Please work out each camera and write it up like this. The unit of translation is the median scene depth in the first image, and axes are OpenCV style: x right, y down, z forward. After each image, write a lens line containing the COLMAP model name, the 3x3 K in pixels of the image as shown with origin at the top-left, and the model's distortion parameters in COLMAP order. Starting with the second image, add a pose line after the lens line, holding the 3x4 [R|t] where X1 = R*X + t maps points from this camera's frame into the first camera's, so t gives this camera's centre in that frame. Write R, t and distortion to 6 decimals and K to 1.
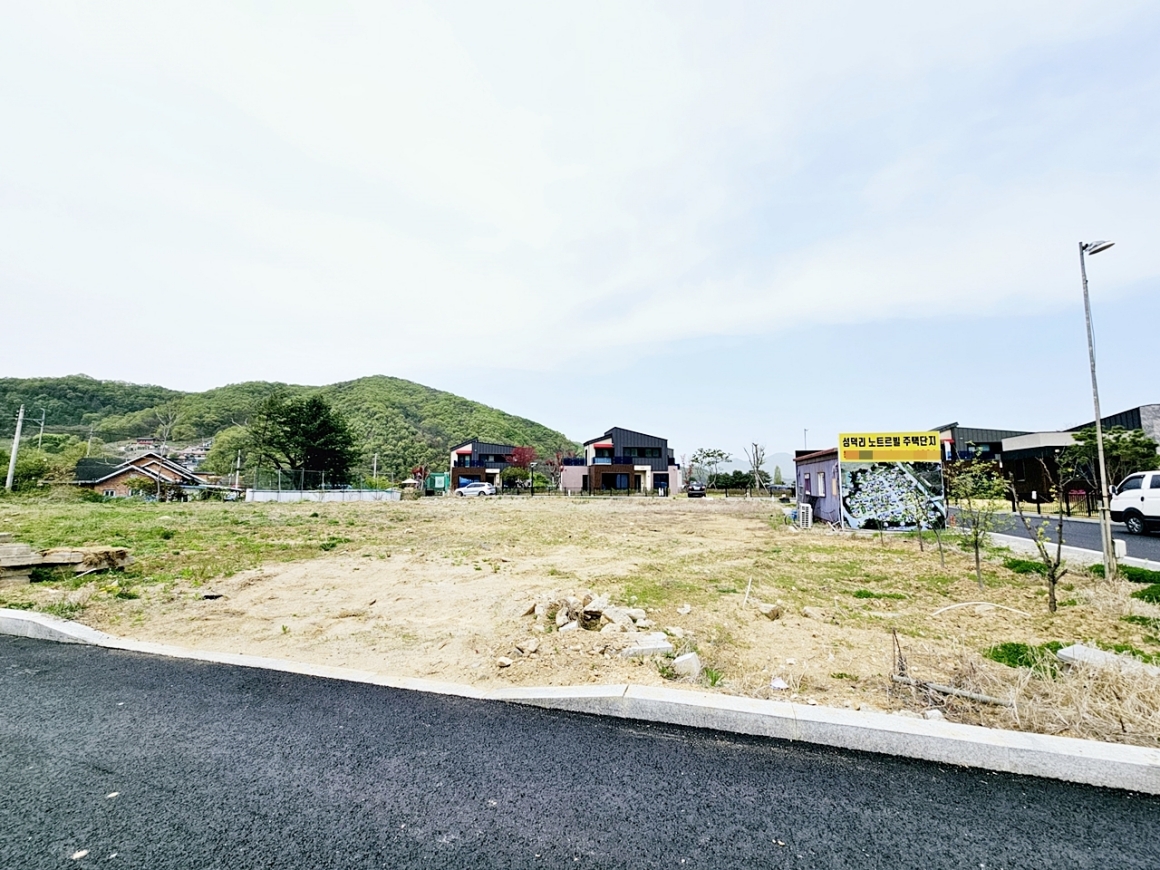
lens RADIAL K [[473.5, 0, 579.7], [0, 473.5, 434.7], [0, 0, 1]] dist [-0.005229, 0.002465]
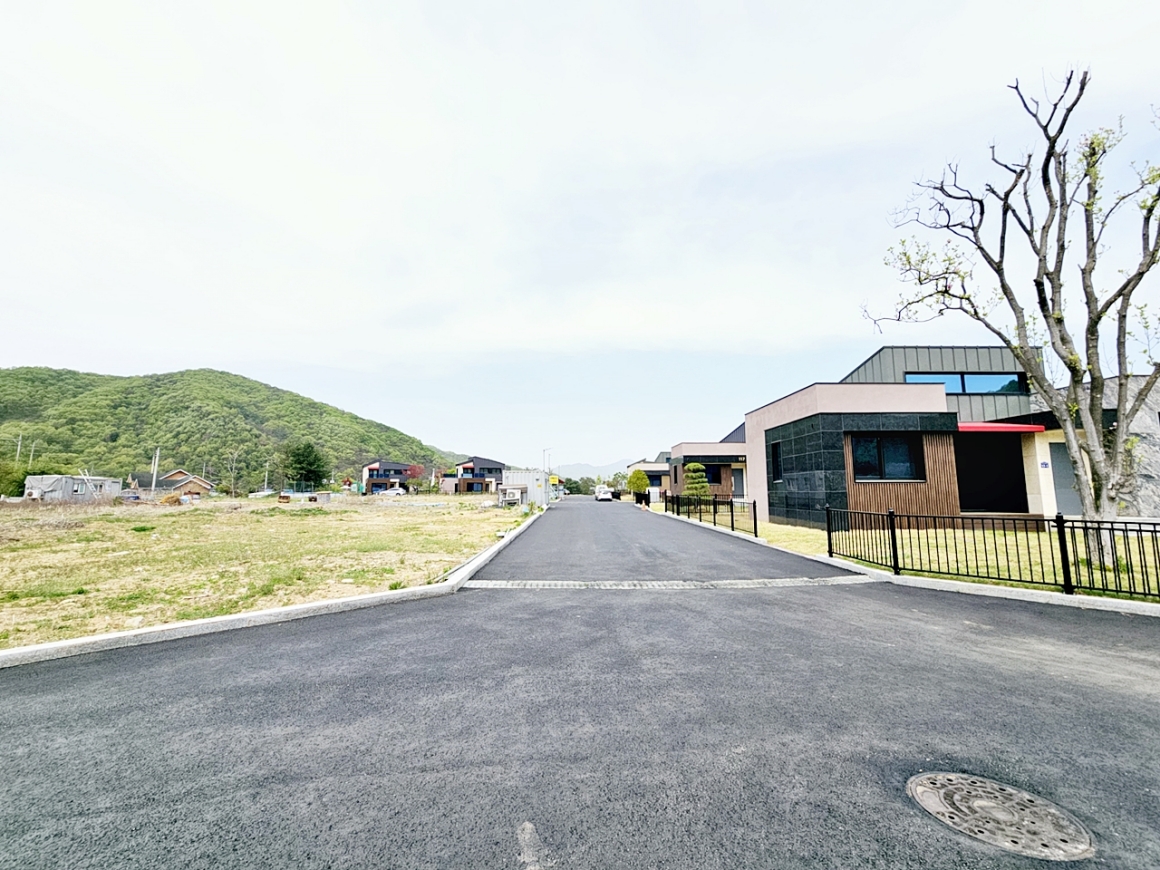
lens RADIAL K [[473.5, 0, 579.7], [0, 473.5, 434.7], [0, 0, 1]] dist [-0.005229, 0.002465]
pose [[0.954428, 0.030610, 0.296868, -0.010366], [-0.028057, 0.999524, -0.012857, -0.011039], [-0.297120, 0.003942, 0.954832, -0.104181]]
